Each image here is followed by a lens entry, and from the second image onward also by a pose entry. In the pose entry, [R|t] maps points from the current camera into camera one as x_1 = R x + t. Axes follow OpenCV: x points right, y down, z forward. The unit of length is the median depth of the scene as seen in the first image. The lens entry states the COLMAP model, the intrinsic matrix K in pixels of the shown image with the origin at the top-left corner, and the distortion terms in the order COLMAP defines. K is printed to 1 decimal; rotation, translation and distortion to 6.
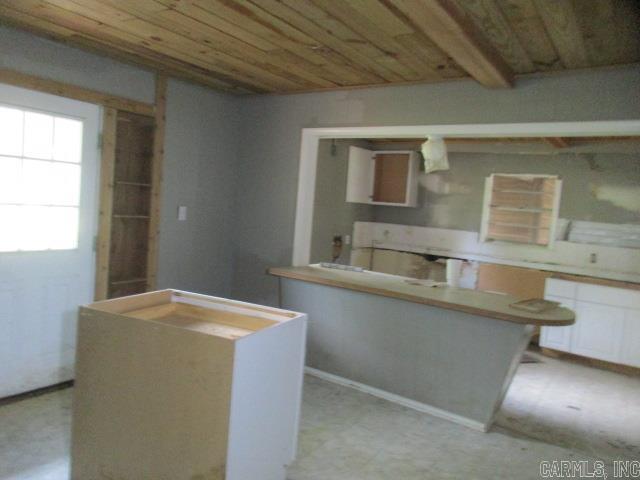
lens RADIAL K [[459.6, 0, 320.0], [0, 459.6, 240.0], [0, 0, 1]] dist [-0.001403, -0.005562]
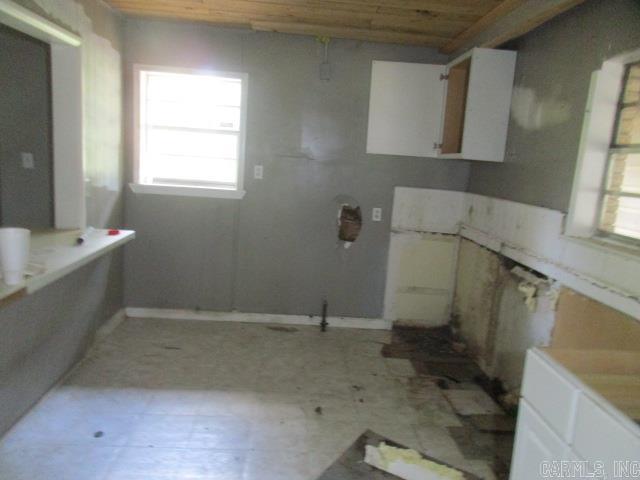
lens RADIAL K [[459.6, 0, 320.0], [0, 459.6, 240.0], [0, 0, 1]] dist [-0.001403, -0.005562]
pose [[0.613457, 0.100538, -0.783303, 0.498743], [-0.087237, 0.994420, 0.059314, 0.002975], [0.784895, 0.031946, 0.618804, 0.541064]]
